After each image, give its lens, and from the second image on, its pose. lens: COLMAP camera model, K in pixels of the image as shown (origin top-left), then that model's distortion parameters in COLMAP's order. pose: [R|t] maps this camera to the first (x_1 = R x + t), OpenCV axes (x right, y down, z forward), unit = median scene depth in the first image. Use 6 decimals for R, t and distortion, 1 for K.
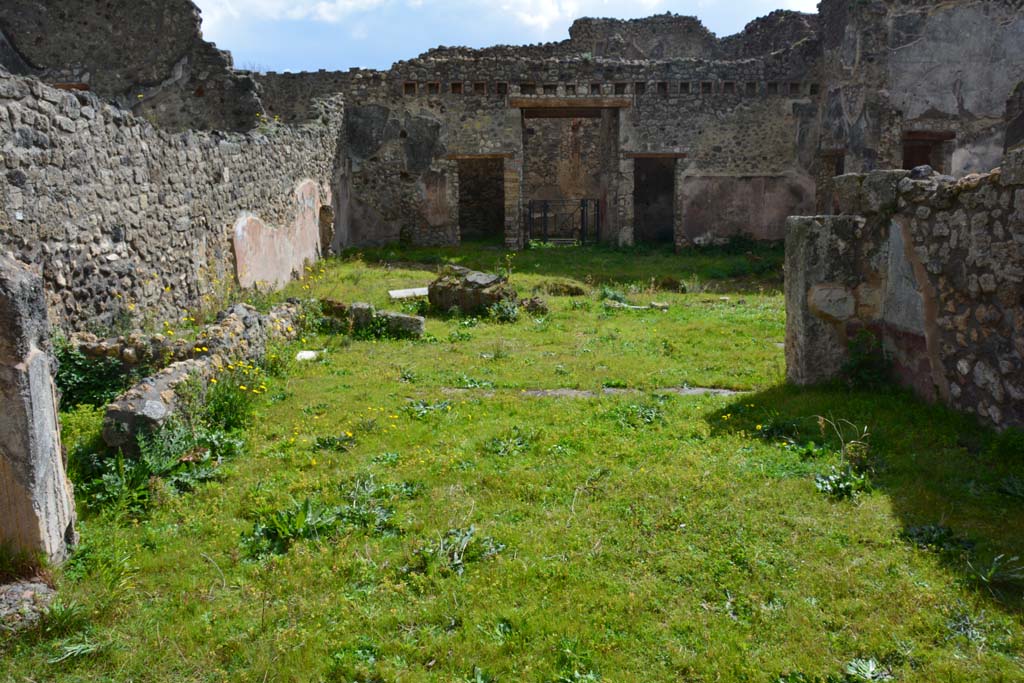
lens RADIAL K [[796.1, 0, 512.0], [0, 796.1, 341.5], [0, 0, 1]] dist [-0.162811, 0.116873]
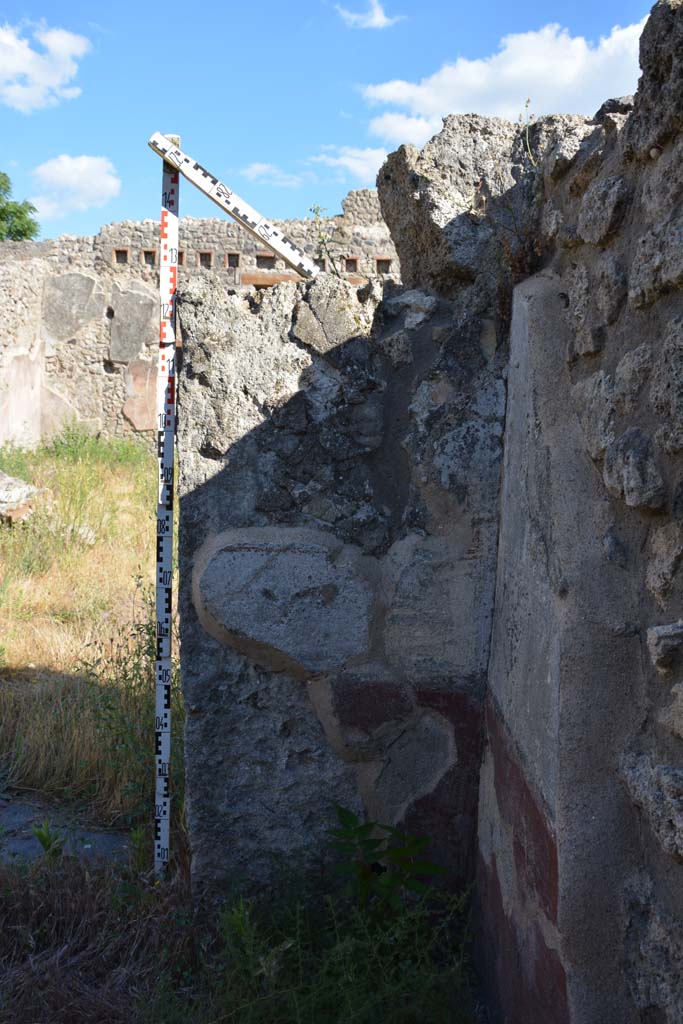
lens RADIAL K [[796.1, 0, 341.5], [0, 796.1, 512.0], [0, 0, 1]] dist [-0.162811, 0.116873]
pose [[0.997186, 0.063692, -0.039550, 0.143755], [-0.066433, 0.995161, -0.072392, -0.020247], [0.034748, 0.074816, 0.996592, 0.237377]]
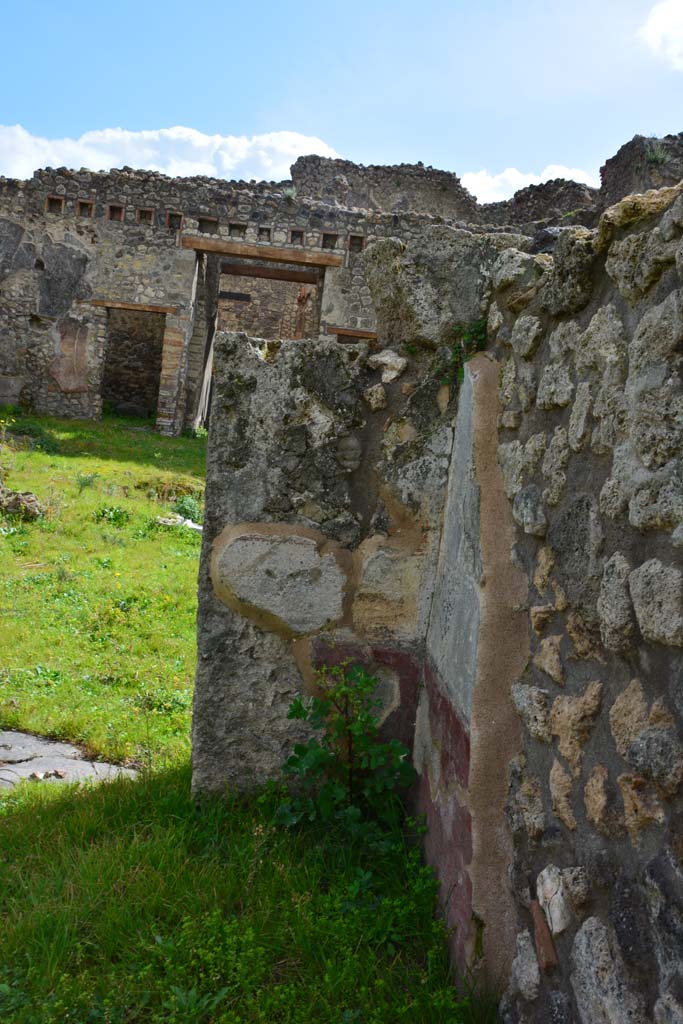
lens RADIAL K [[850.5, 0, 341.5], [0, 850.5, 512.0], [0, 0, 1]] dist [-0.139941, 0.147252]
pose [[0.990621, 0.123539, 0.058374, 0.134928], [-0.120496, 0.991294, -0.053068, -0.020648], [-0.064422, 0.045536, 0.996883, 0.198007]]
